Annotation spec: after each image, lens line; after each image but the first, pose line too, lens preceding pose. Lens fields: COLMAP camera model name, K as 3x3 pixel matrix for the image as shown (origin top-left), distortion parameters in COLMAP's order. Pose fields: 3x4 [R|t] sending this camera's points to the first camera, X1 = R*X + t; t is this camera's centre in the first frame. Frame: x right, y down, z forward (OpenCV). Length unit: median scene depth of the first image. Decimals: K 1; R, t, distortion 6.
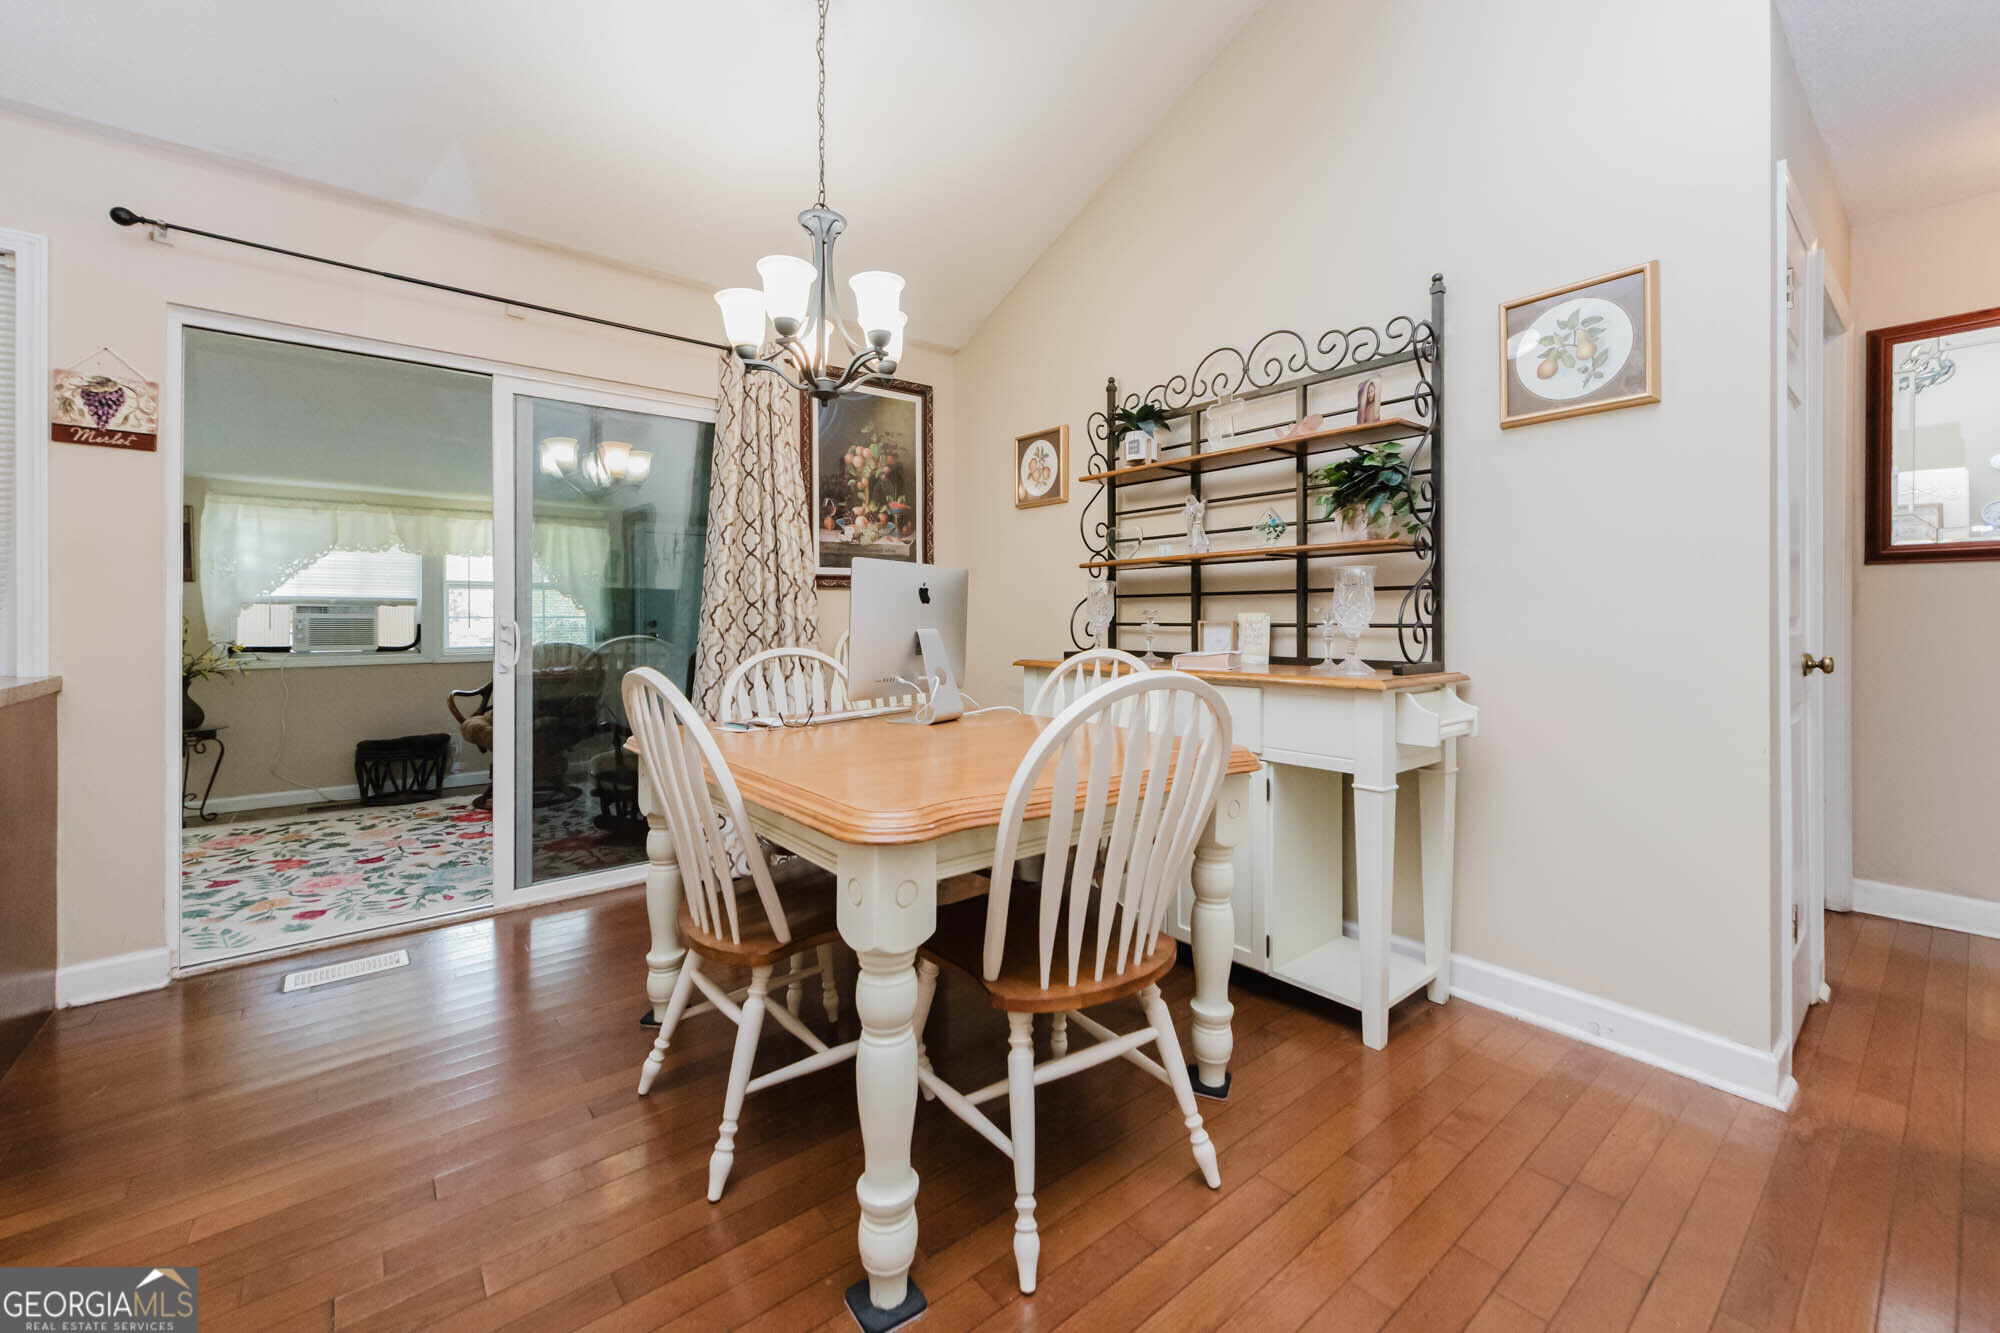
lens RADIAL K [[791.2, 0, 1007.4], [0, 791.2, 626.1], [0, 0, 1]] dist [0.016269, -0.008455]
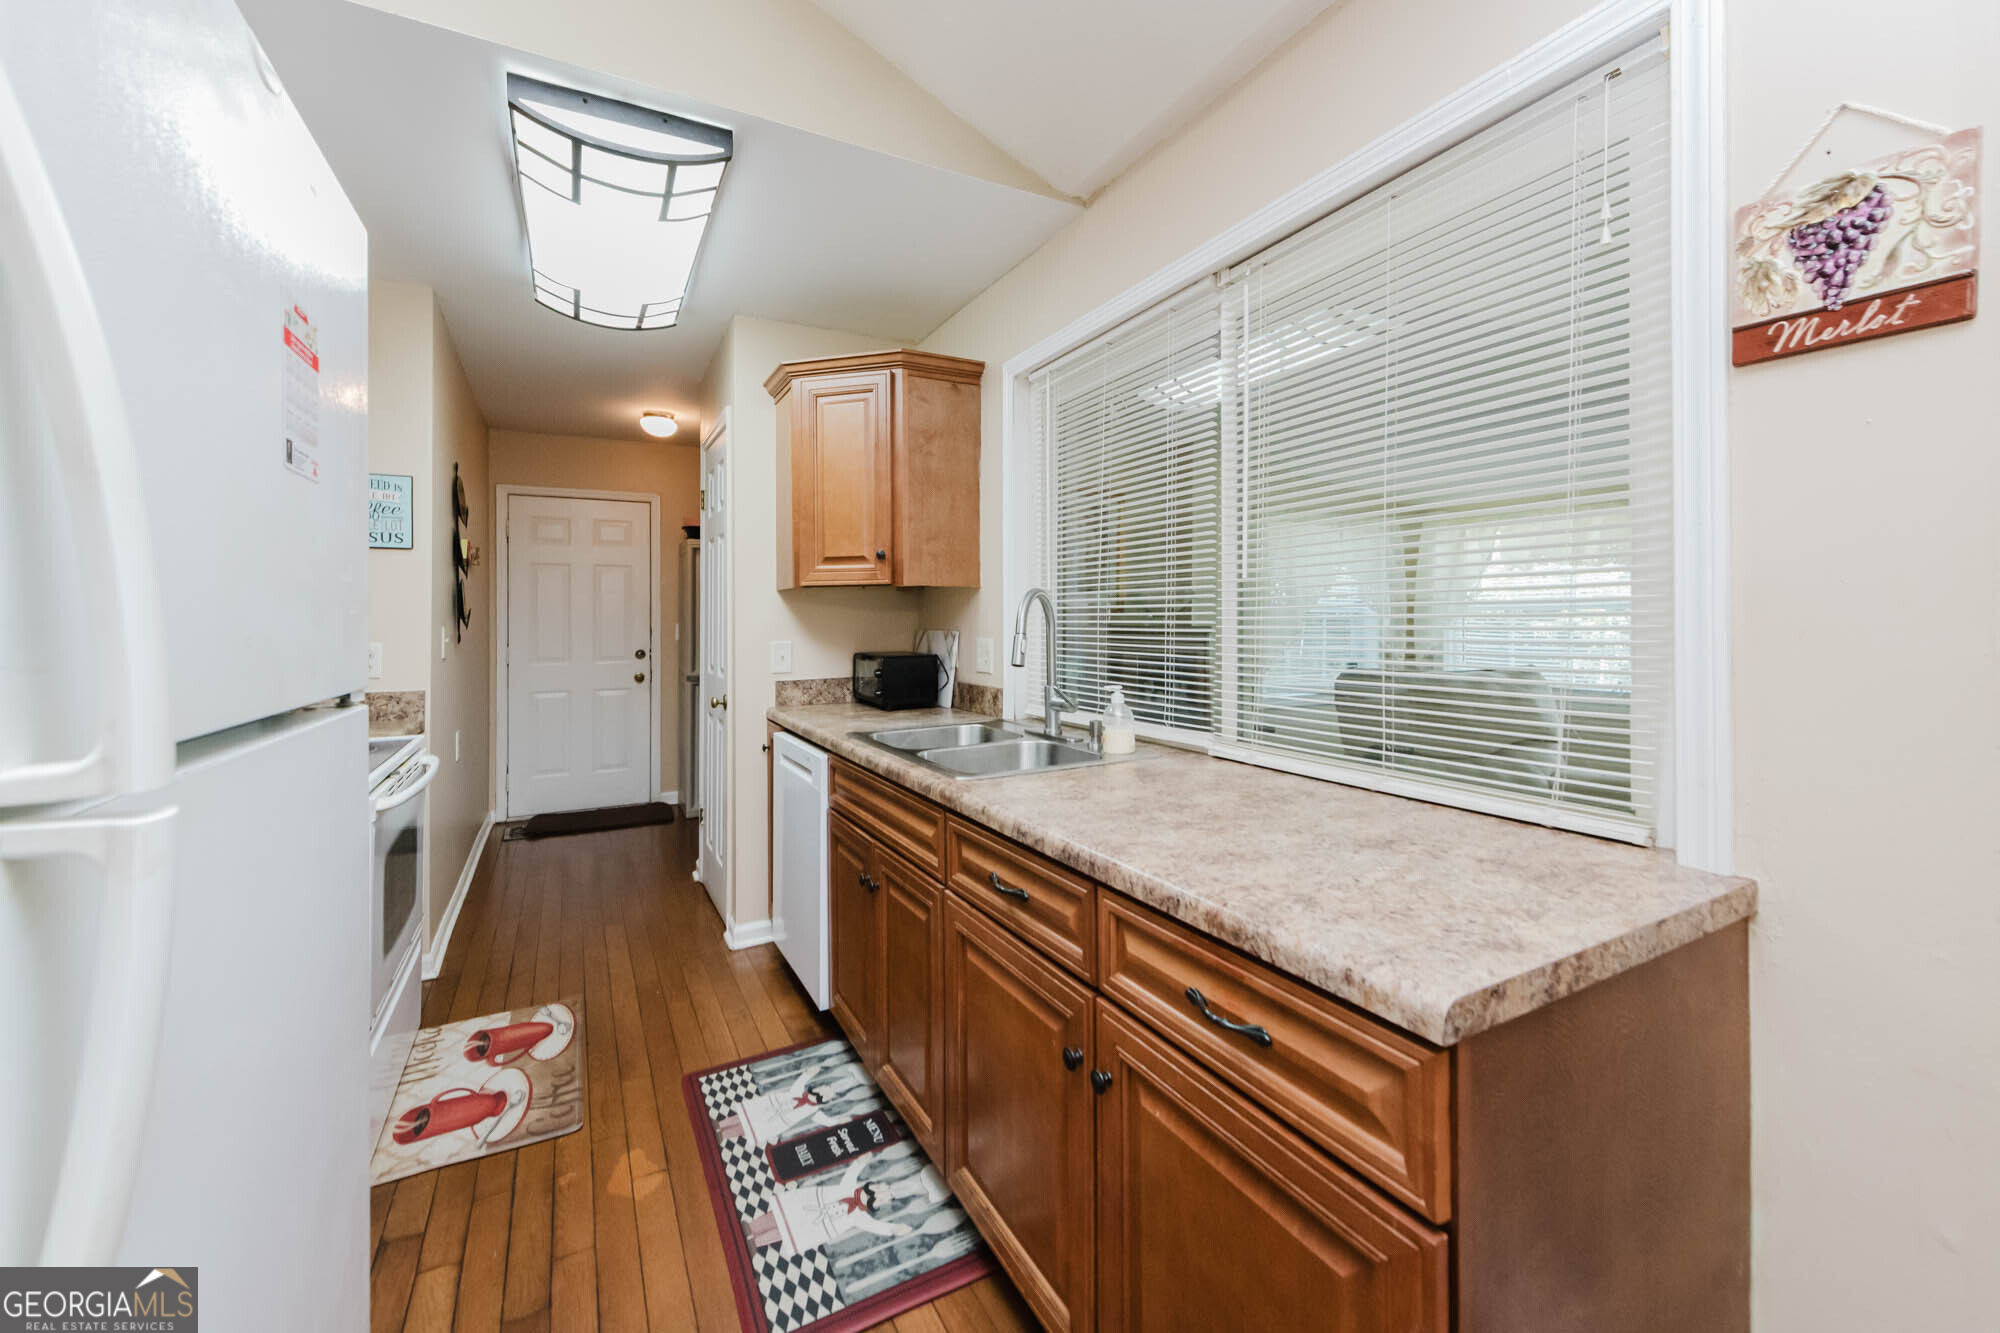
lens RADIAL K [[808.6, 0, 1004.7], [0, 808.6, 609.7], [0, 0, 1]] dist [0.000104, -0.000164]
pose [[-0.189669, -0.009634, -0.981801, -0.568335], [-0.004559, 0.999950, -0.008931, -0.074520], [0.981837, 0.002782, -0.189704, 0.578260]]
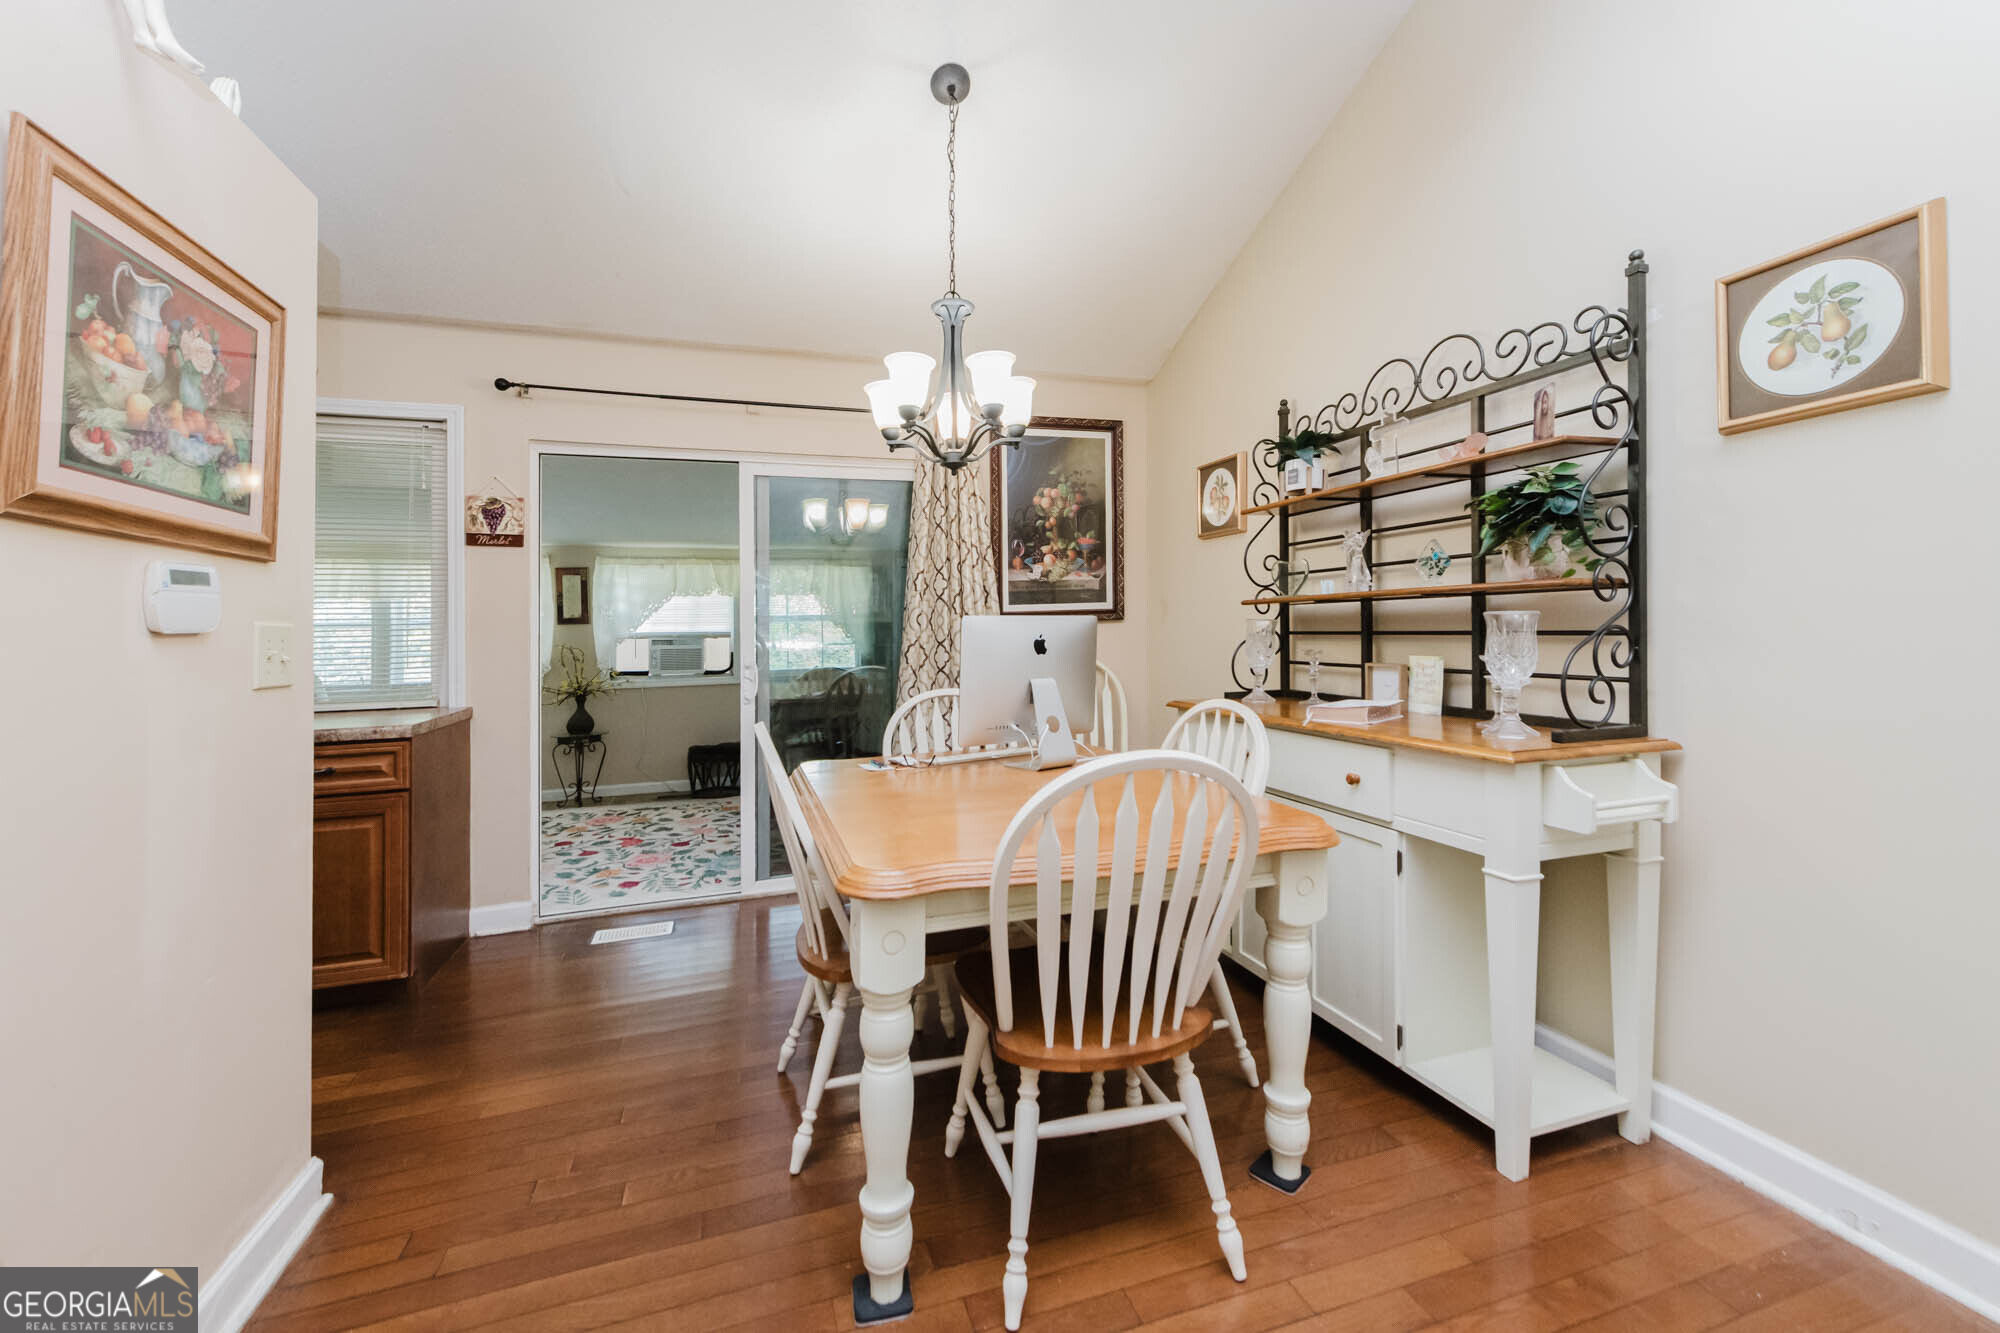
lens RADIAL K [[793.4, 0, 999.9], [0, 793.4, 632.5], [0, 0, 1]] dist [0.002388, 0.000025]
pose [[0.932345, -0.012062, -0.361369, 0.200773], [0.011128, 0.999927, -0.004666, -0.047237], [0.361399, 0.000329, 0.932411, -0.003389]]
